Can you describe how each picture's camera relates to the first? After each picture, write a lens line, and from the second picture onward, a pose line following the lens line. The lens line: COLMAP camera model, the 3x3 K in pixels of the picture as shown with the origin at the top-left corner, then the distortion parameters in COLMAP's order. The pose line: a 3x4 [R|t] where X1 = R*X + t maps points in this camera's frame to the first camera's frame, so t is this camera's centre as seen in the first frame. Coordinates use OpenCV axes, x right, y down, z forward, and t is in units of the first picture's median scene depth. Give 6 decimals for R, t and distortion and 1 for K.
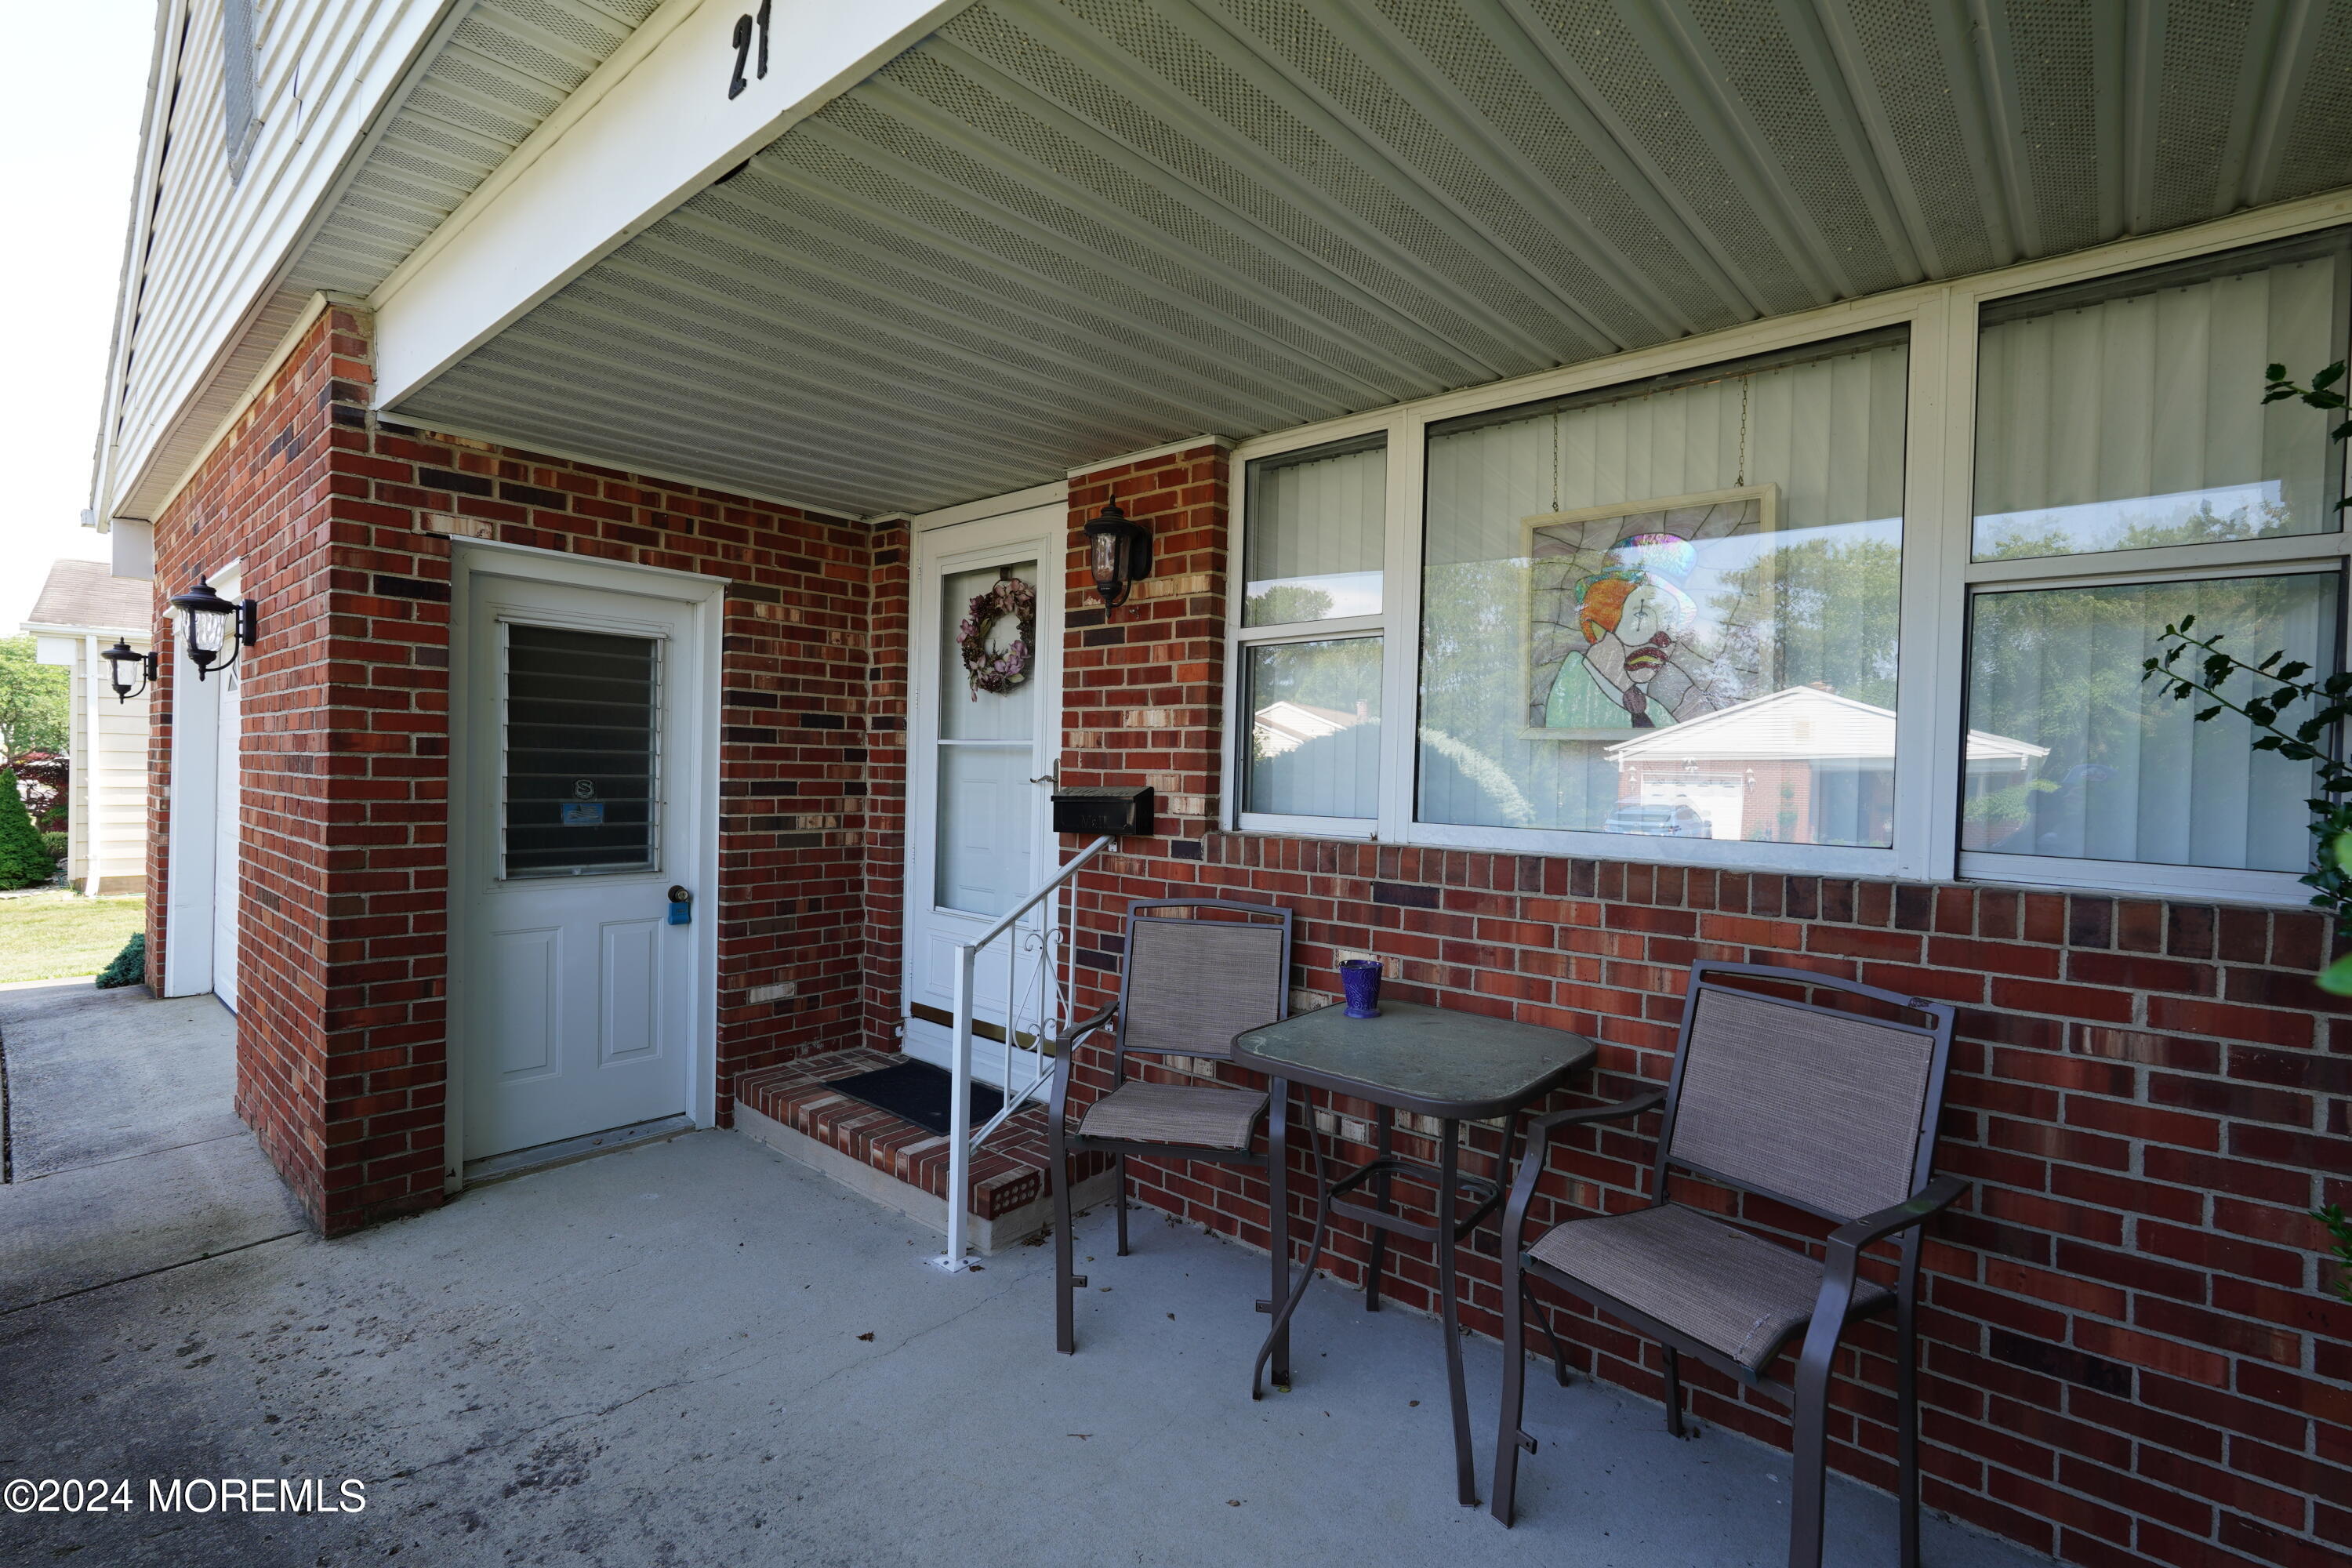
lens RADIAL K [[1090.4, 0, 1172.3], [0, 1090.4, 777.3], [0, 0, 1]] dist [-0.000284, 0.000368]
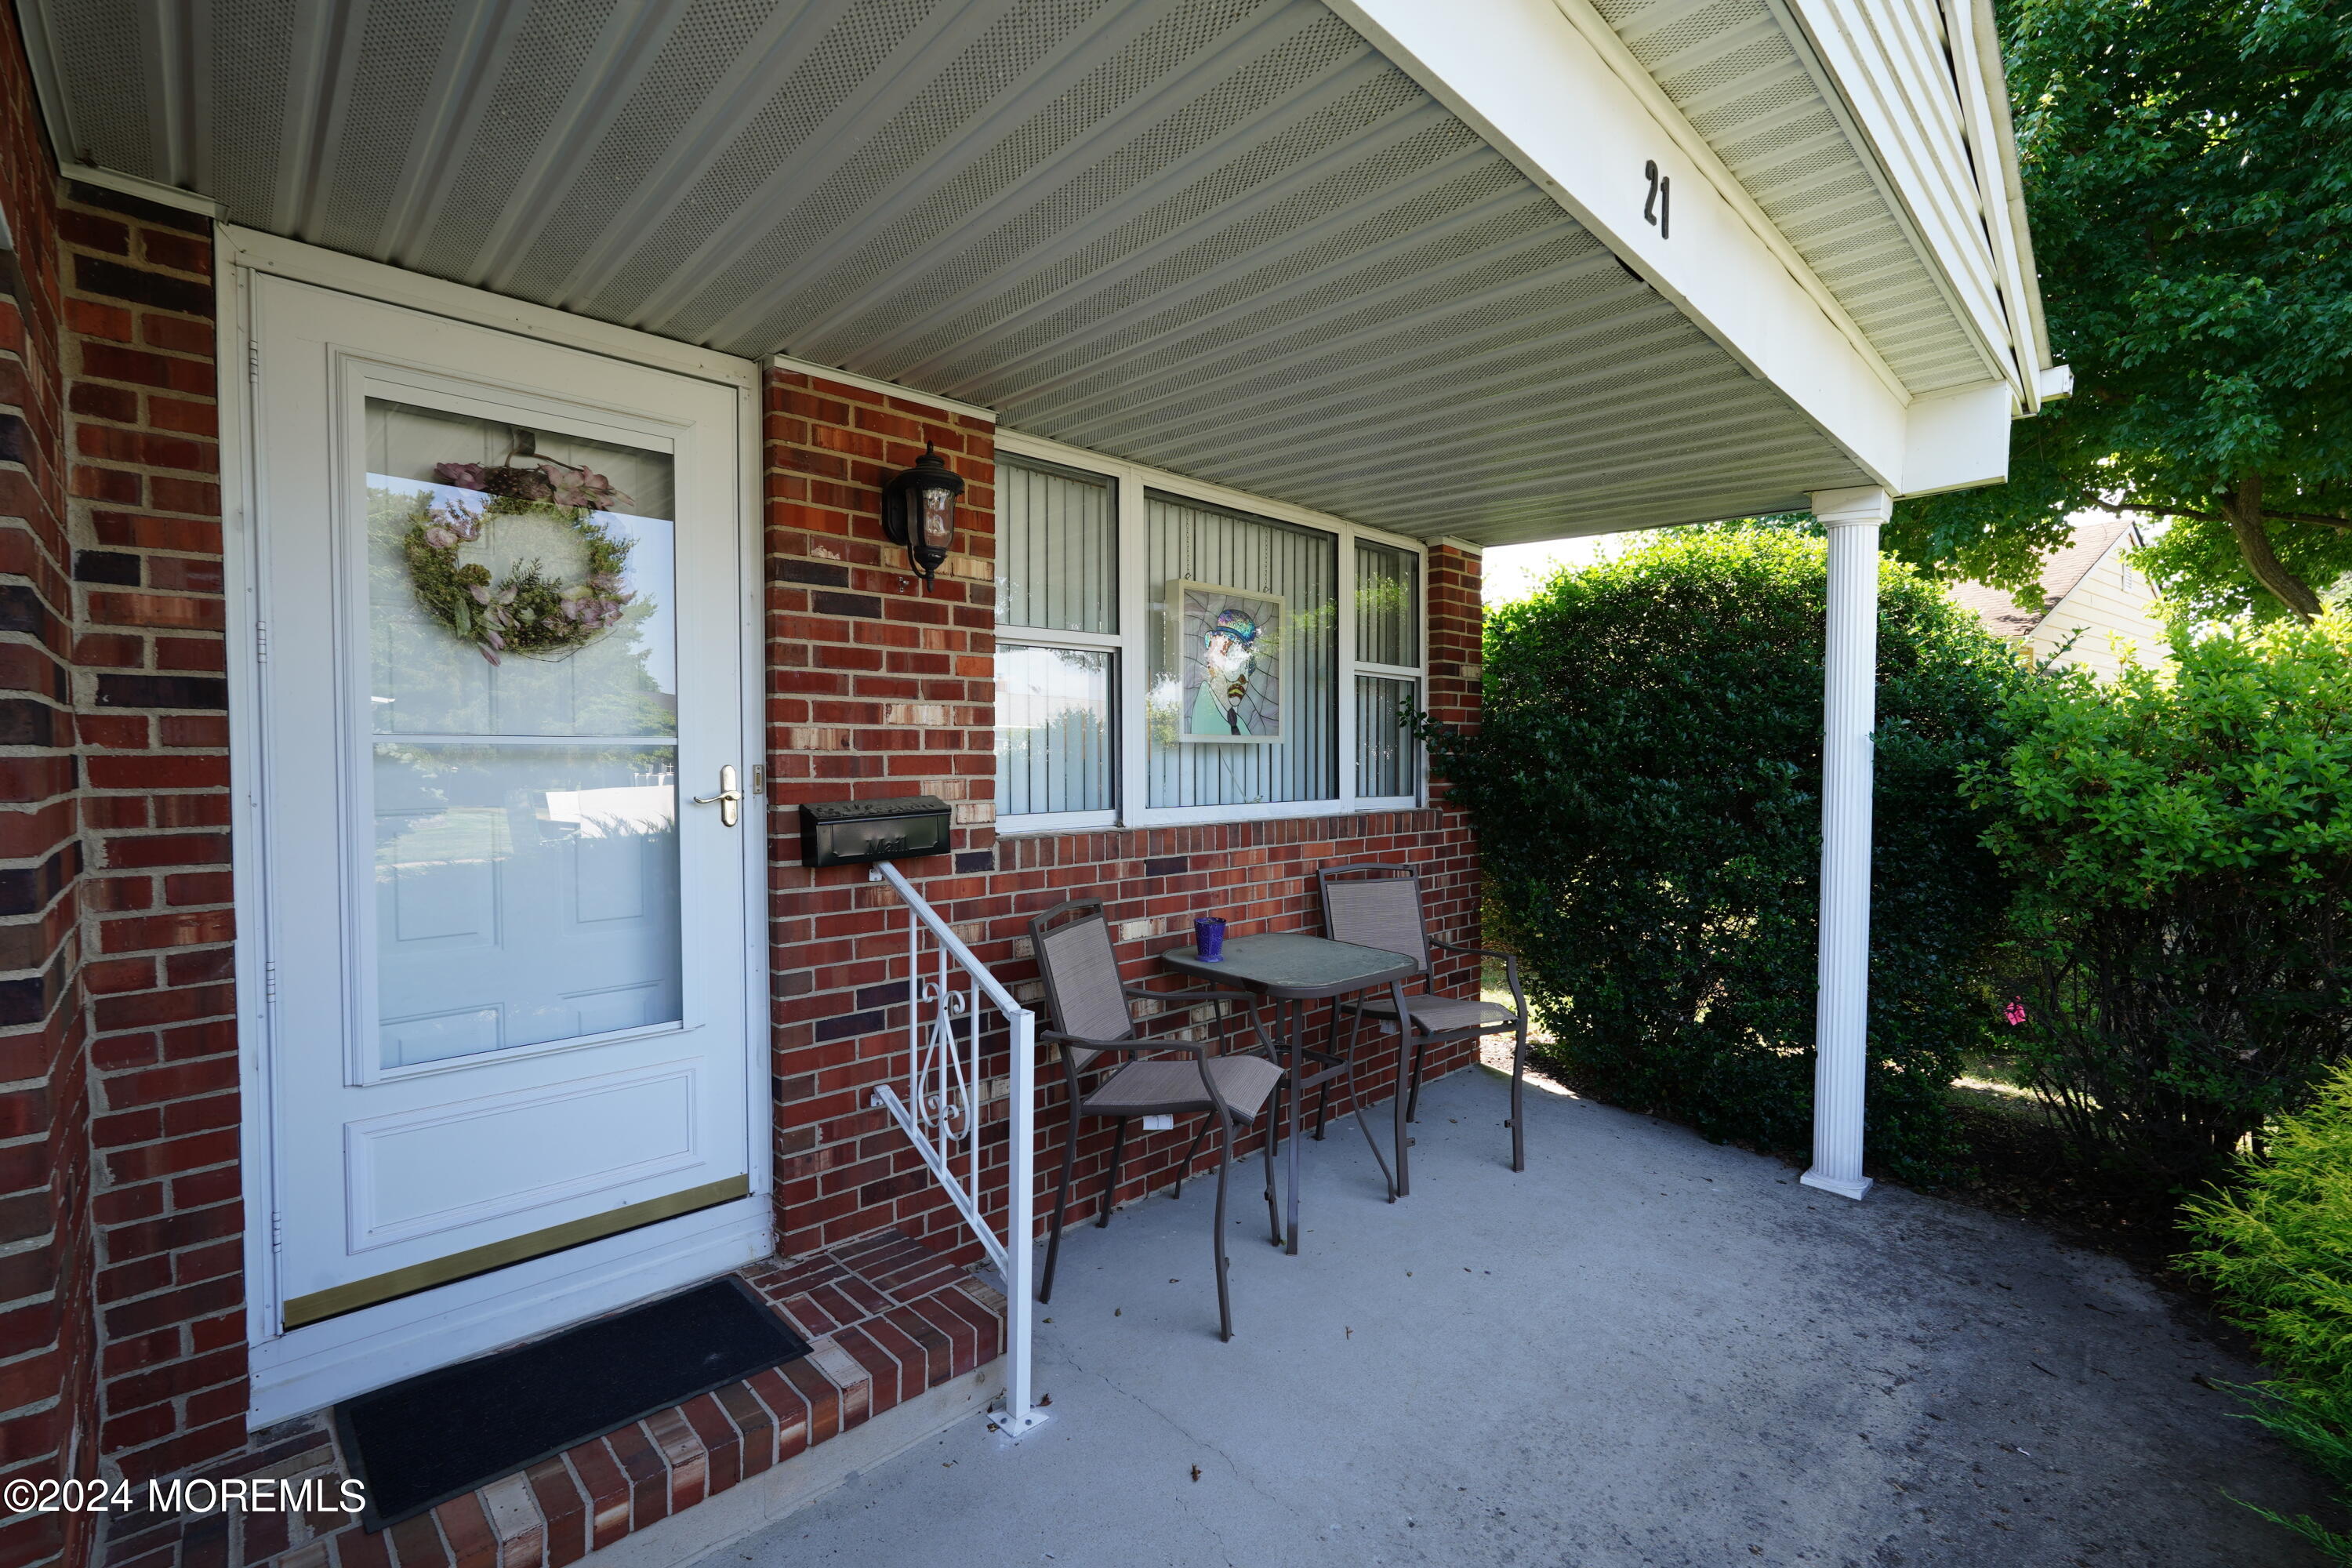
lens RADIAL K [[1087.6, 0, 1173.3], [0, 1087.6, 788.3], [0, 0, 1]] dist [-0.000976, 0.000224]
pose [[0.046746, -0.046831, 0.997808, -0.866136], [0.018217, 0.998774, 0.046023, -0.033008], [-0.998741, 0.016026, 0.047542, 0.779728]]
